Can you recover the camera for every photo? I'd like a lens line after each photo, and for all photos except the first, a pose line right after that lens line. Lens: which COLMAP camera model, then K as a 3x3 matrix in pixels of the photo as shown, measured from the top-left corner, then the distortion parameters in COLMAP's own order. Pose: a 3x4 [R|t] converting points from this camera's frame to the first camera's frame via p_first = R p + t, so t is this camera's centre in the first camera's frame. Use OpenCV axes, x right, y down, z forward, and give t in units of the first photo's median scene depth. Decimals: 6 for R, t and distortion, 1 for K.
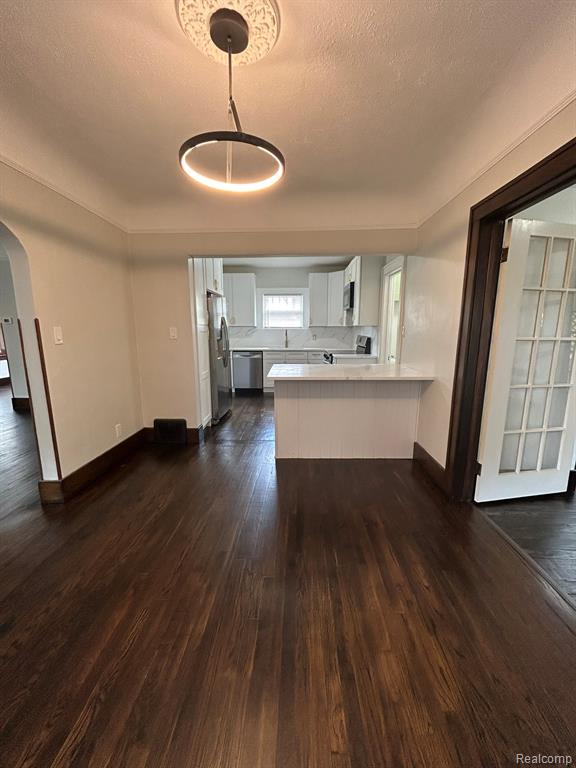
lens RADIAL K [[310.1, 0, 290.0], [0, 310.1, 386.5], [0, 0, 1]] dist [-0.000121, 0.000837]
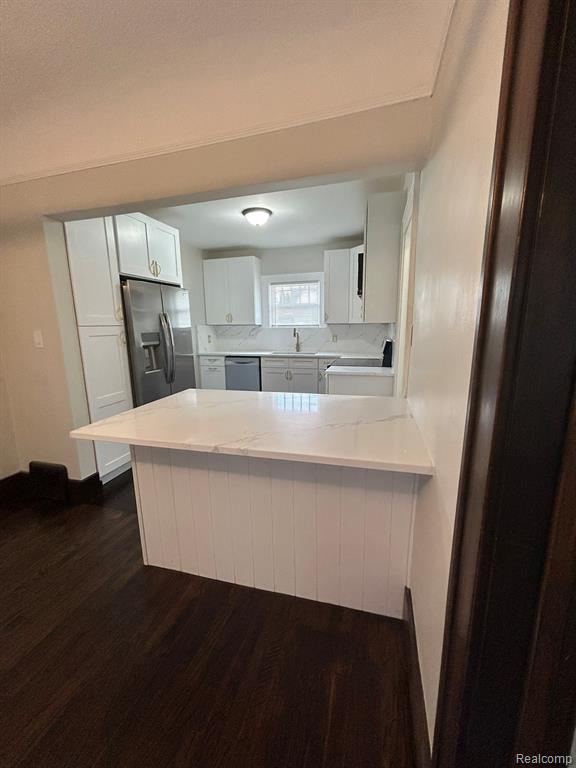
lens RADIAL K [[310.1, 0, 286.8], [0, 310.1, 386.9], [0, 0, 1]] dist [-0.000121, 0.000837]
pose [[0.967768, 0.036779, -0.249145, 0.163996], [-0.033671, 0.999293, 0.016726, -0.052761], [0.249584, -0.007798, 0.968322, 0.259476]]
